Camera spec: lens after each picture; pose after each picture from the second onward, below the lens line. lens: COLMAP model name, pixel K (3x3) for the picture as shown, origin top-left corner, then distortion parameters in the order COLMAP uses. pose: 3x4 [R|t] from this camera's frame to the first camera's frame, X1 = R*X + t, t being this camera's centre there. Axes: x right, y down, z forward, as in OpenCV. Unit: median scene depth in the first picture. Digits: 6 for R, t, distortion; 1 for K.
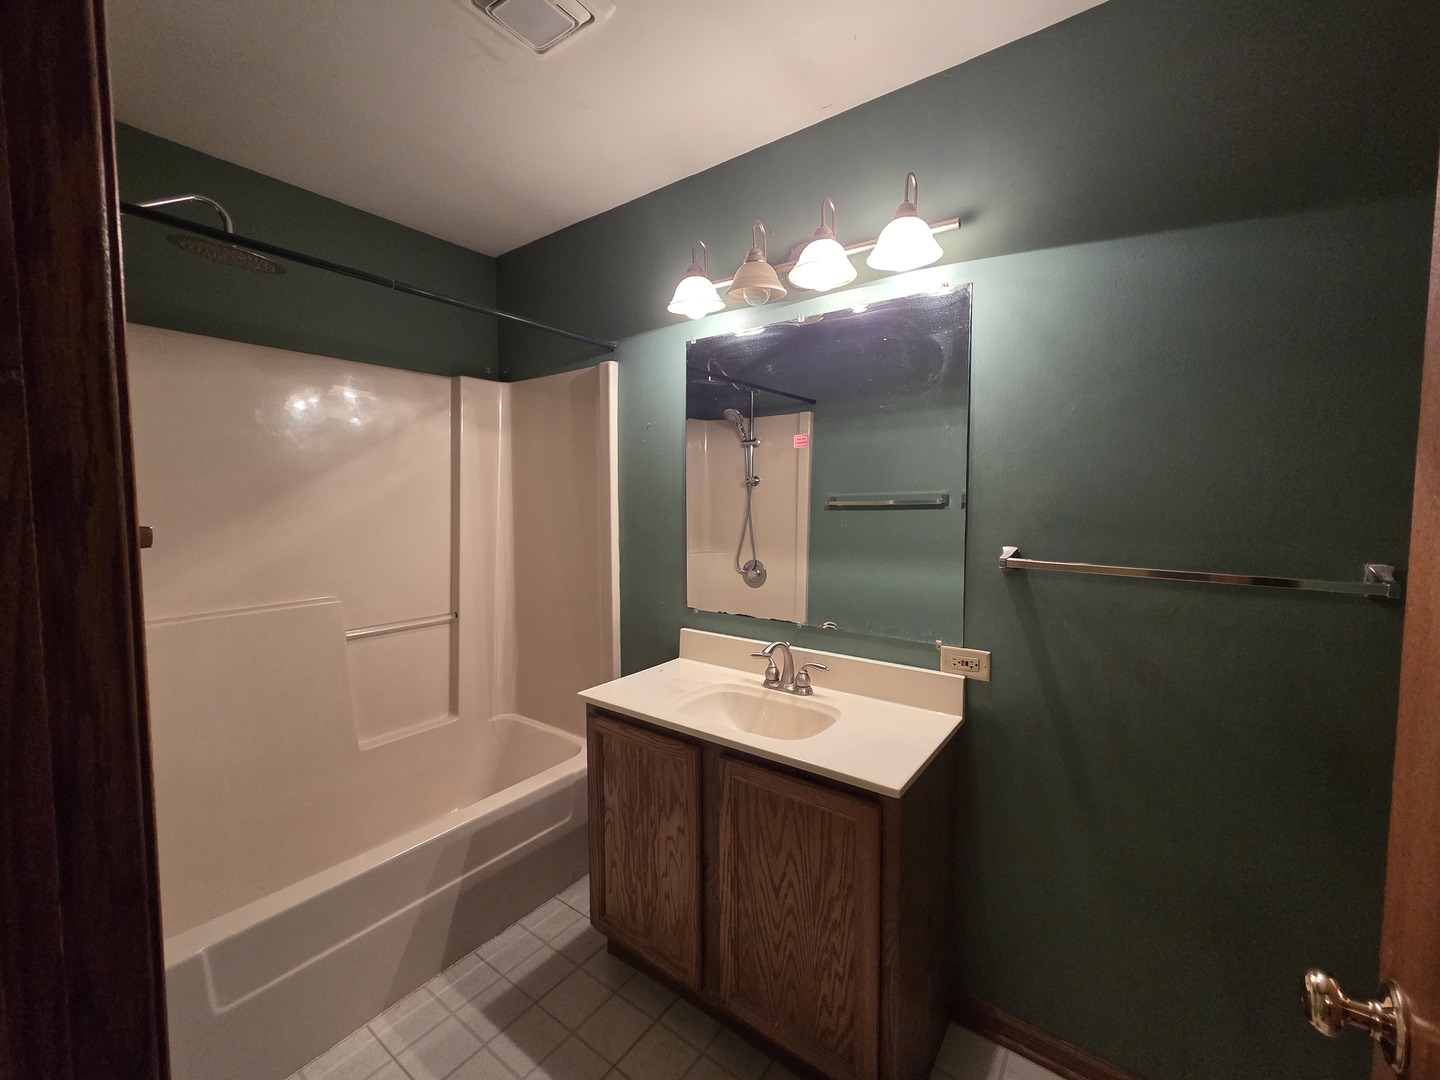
lens RADIAL K [[586.9, 0, 720.0], [0, 586.9, 540.0], [0, 0, 1]] dist [0.001585, -0.000433]
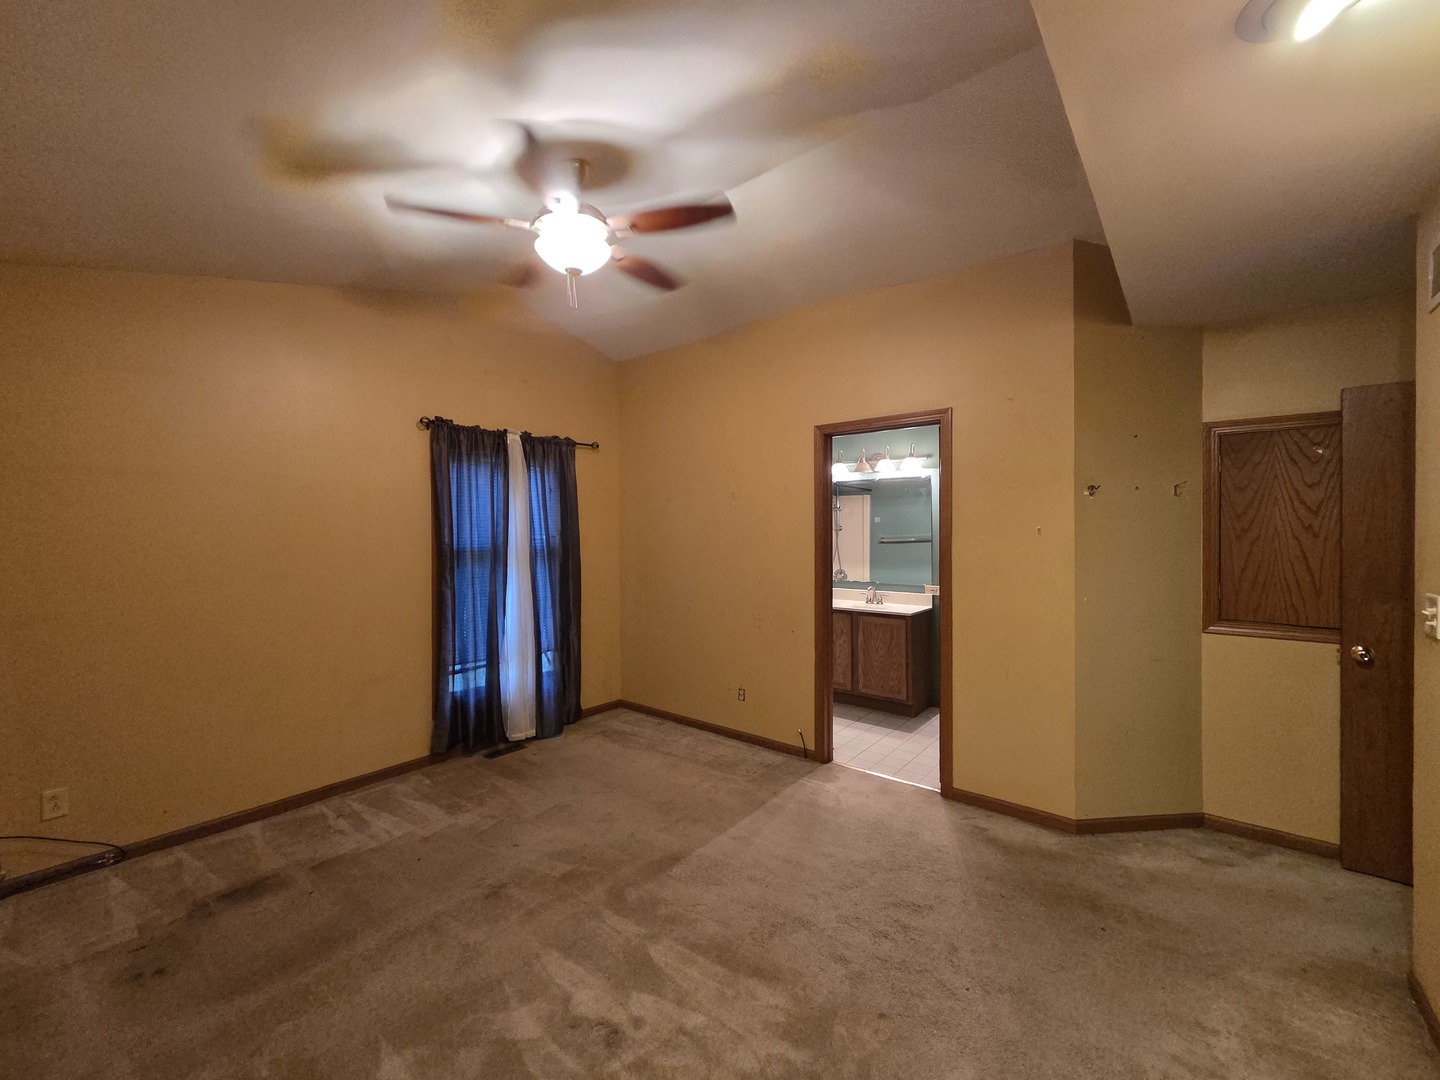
lens RADIAL K [[586.9, 0, 720.0], [0, 586.9, 540.0], [0, 0, 1]] dist [0.001585, -0.000433]
pose [[0.999224, 0.000516, -0.039395, -0.558792], [-0.002803, 0.998310, -0.058038, 0.109486], [0.039298, 0.058103, 0.997537, -2.048926]]
